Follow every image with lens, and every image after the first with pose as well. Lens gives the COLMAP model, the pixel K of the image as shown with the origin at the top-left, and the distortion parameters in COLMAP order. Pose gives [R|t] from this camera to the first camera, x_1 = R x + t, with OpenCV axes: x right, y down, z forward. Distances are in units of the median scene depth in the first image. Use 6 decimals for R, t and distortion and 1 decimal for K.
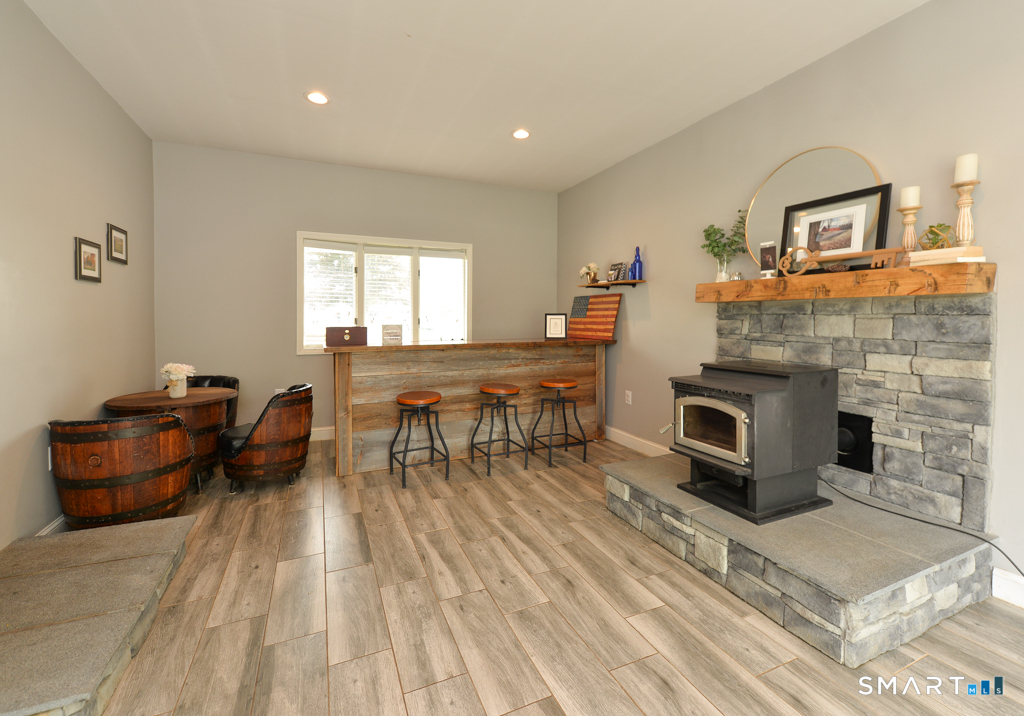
lens RADIAL K [[443.4, 0, 522.2], [0, 443.4, 330.9], [0, 0, 1]] dist [-0.002094, -0.000510]
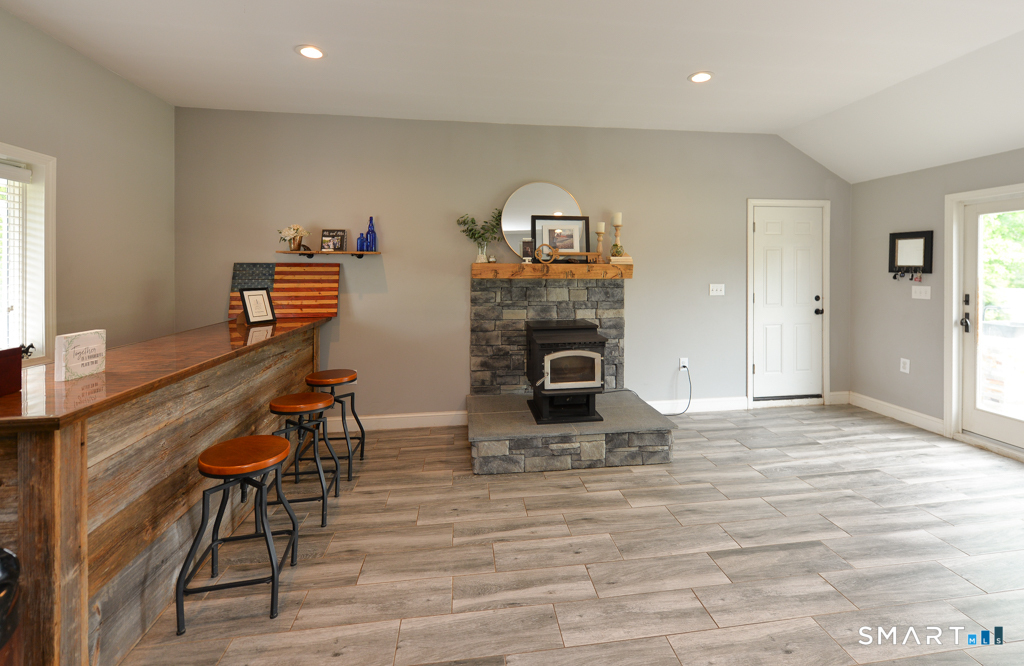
lens RADIAL K [[435.1, 0, 531.9], [0, 435.1, 278.6], [0, 0, 1]] dist [0.003079, -0.000009]
pose [[0.277238, -0.019107, 0.960611, -0.918513], [0.027249, 0.999556, 0.012017, -0.096312], [-0.960415, 0.022844, 0.277636, 0.680810]]
